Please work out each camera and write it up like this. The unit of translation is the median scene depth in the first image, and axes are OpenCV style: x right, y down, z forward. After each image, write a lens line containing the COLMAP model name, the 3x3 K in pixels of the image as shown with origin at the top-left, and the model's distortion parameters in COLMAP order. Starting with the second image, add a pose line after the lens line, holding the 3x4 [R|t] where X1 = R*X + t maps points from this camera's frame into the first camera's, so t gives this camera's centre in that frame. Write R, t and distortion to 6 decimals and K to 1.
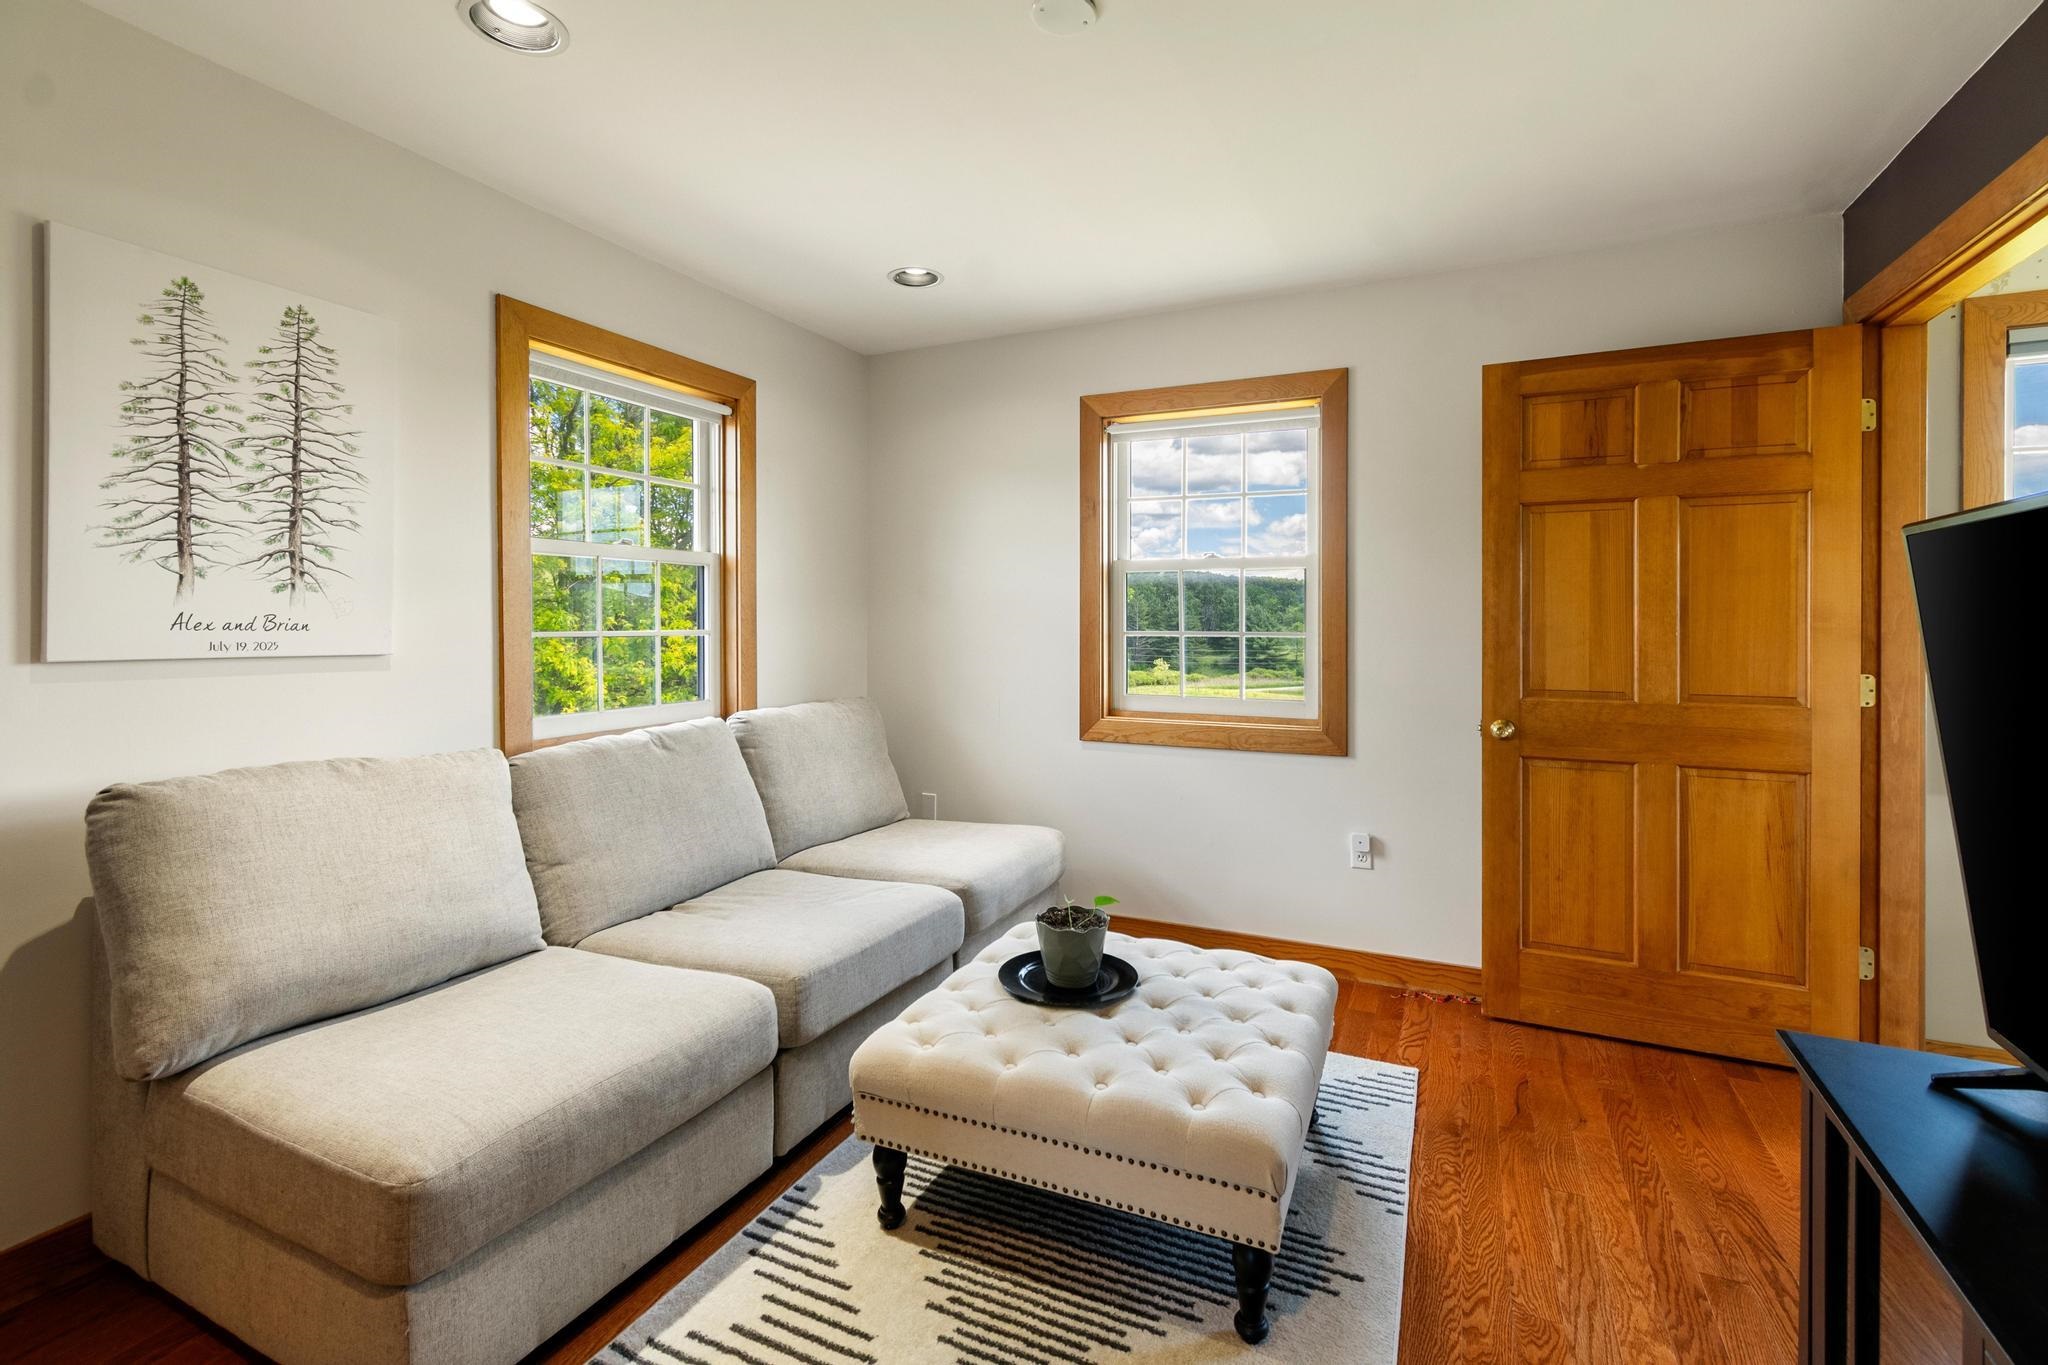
lens RADIAL K [[908.3, 0, 1032.6], [0, 908.3, 659.1], [0, 0, 1]] dist [0.002243, -0.001369]
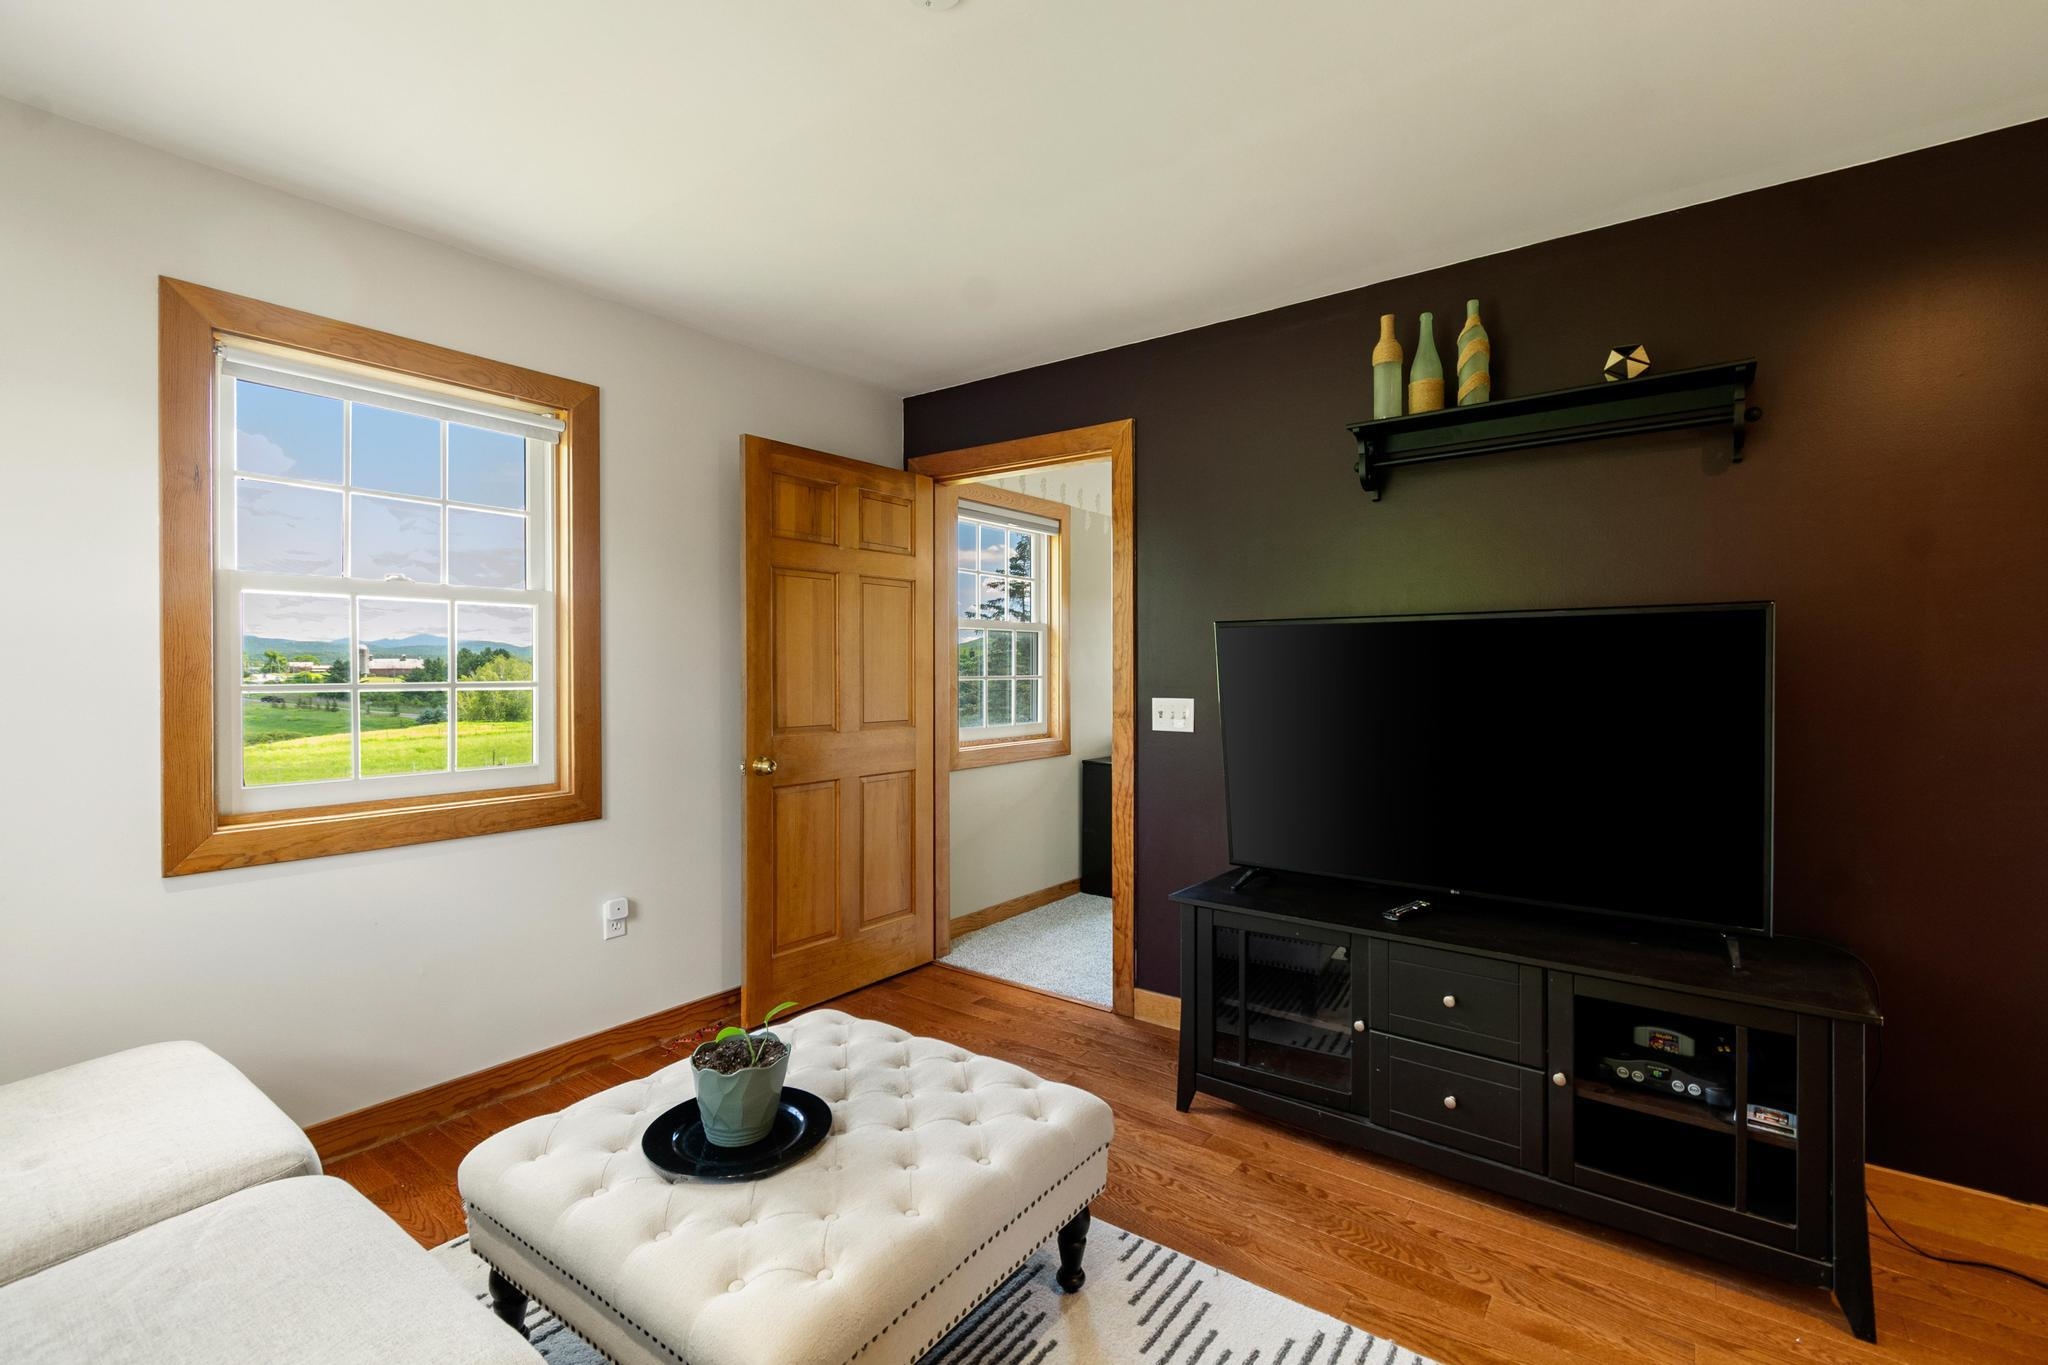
lens RADIAL K [[914.5, 0, 1024.4], [0, 914.5, 690.6], [0, 0, 1]] dist [0.002206, 0.000128]
pose [[0.196240, -0.025493, 0.980224, -0.518888], [0.039659, 0.999050, 0.018043, -0.021926], [-0.979754, 0.035334, 0.197065, 0.464375]]
